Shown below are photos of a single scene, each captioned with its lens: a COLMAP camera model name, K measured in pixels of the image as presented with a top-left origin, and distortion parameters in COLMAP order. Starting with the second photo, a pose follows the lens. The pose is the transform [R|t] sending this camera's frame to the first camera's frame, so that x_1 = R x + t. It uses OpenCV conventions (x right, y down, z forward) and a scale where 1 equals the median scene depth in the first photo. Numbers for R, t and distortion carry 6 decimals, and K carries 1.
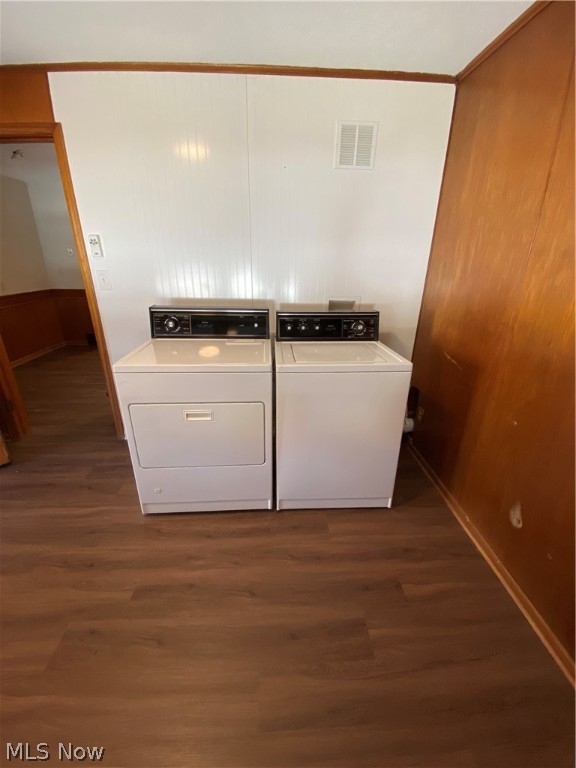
lens RADIAL K [[312.6, 0, 288.0], [0, 312.6, 384.0], [0, 0, 1]] dist [0.001157, -0.000005]
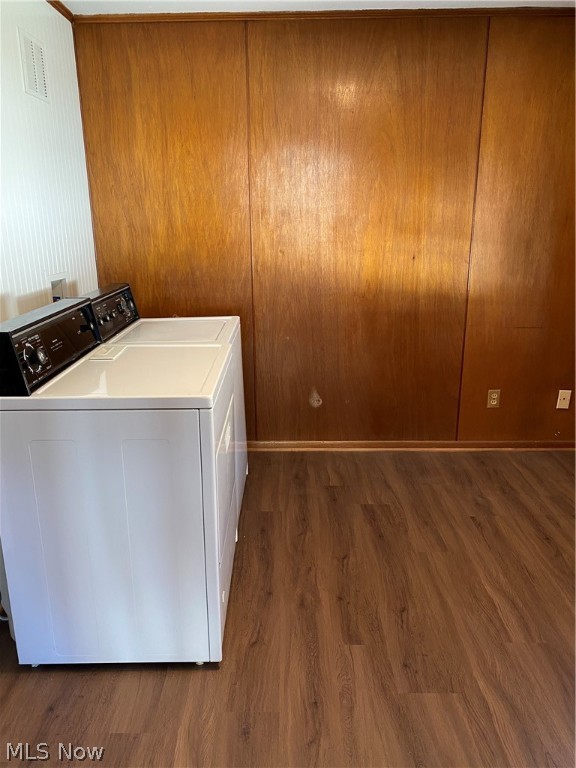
lens RADIAL K [[587.1, 0, 282.5], [0, 587.1, 382.3], [0, 0, 1]] dist [0.051101, -0.054032]
pose [[0.047082, -0.272718, 0.960941, -1.580225], [0.380550, 0.894357, 0.235176, -0.275819], [-0.923561, 0.354613, 0.145891, 0.676107]]
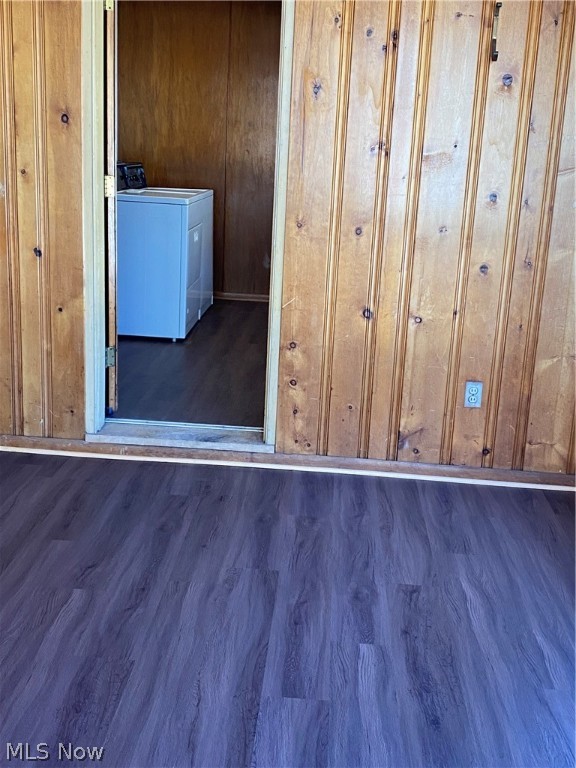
lens RADIAL K [[929.7, 0, 288.0], [0, 929.7, 384.0], [0, 0, 1]] dist [0.072560, -0.008654]
pose [[0.095396, -0.240168, 0.966033, -4.439298], [0.324424, 0.924973, 0.197923, 0.038985], [-0.941089, 0.294523, 0.166155, 0.158459]]
